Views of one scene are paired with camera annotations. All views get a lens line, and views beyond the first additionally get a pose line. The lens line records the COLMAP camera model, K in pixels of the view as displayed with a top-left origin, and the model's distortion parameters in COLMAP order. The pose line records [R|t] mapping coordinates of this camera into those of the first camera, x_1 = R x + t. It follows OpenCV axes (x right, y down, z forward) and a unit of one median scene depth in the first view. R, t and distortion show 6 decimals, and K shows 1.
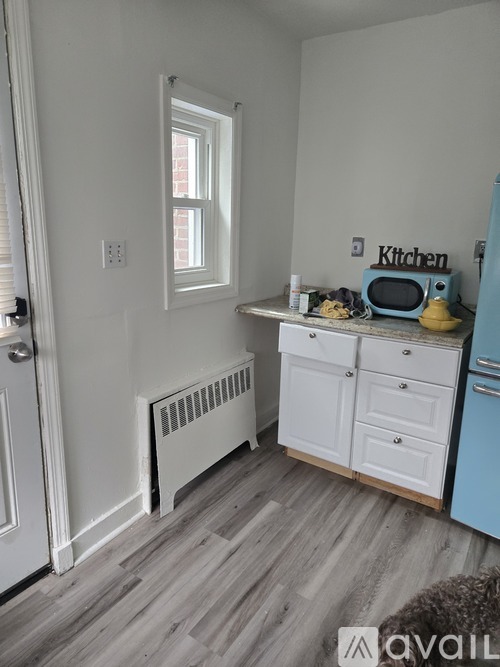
lens RADIAL K [[445.0, 0, 245.2], [0, 445.0, 326.9], [0, 0, 1]] dist [0.081644, -0.067538]
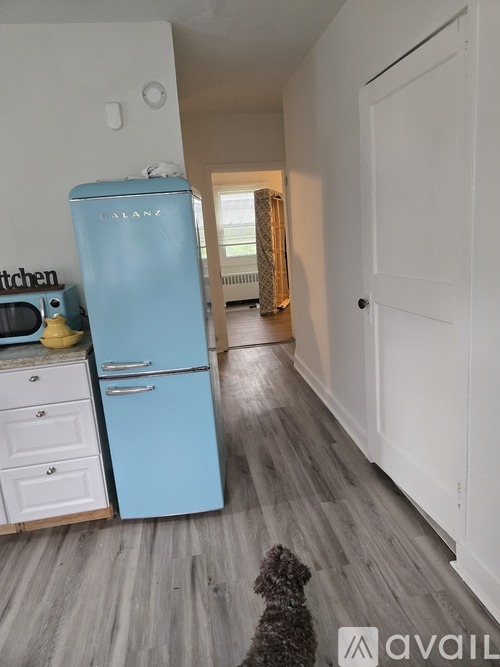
lens RADIAL K [[445.0, 0, 245.2], [0, 445.0, 326.9], [0, 0, 1]] dist [0.081644, -0.067538]
pose [[0.737460, -0.226399, 0.636315, 0.099128], [0.245387, 0.967575, 0.059869, 0.003082], [-0.629236, 0.111992, 0.769103, -0.018571]]
